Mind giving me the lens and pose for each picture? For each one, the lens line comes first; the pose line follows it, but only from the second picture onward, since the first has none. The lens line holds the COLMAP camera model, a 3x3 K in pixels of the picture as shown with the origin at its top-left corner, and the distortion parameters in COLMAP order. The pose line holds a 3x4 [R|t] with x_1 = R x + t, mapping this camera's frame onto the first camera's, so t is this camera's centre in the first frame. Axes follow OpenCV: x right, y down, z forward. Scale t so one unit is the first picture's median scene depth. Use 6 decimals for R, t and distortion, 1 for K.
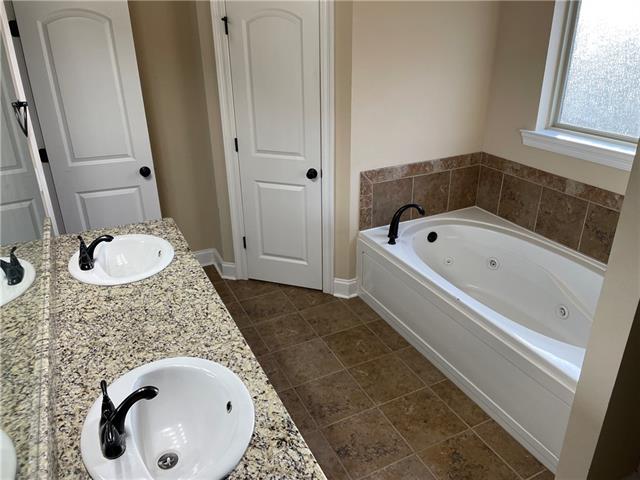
lens RADIAL K [[485.9, 0, 328.4], [0, 485.9, 230.3], [0, 0, 1]] dist [0.061163, -0.058212]
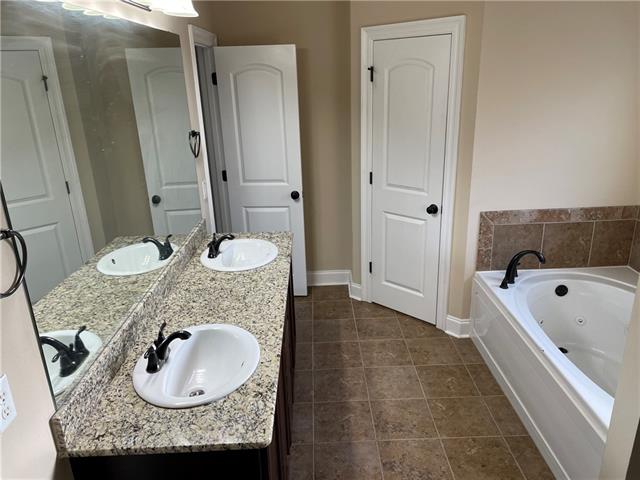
lens RADIAL K [[485.9, 0, 325.4], [0, 485.9, 240.4], [0, 0, 1]] dist [0.061163, -0.058212]
pose [[0.904071, 0.120851, -0.409941, 0.196895], [-0.148545, 0.988241, -0.036261, 0.022342], [0.400738, 0.093677, 0.911391, -0.043016]]
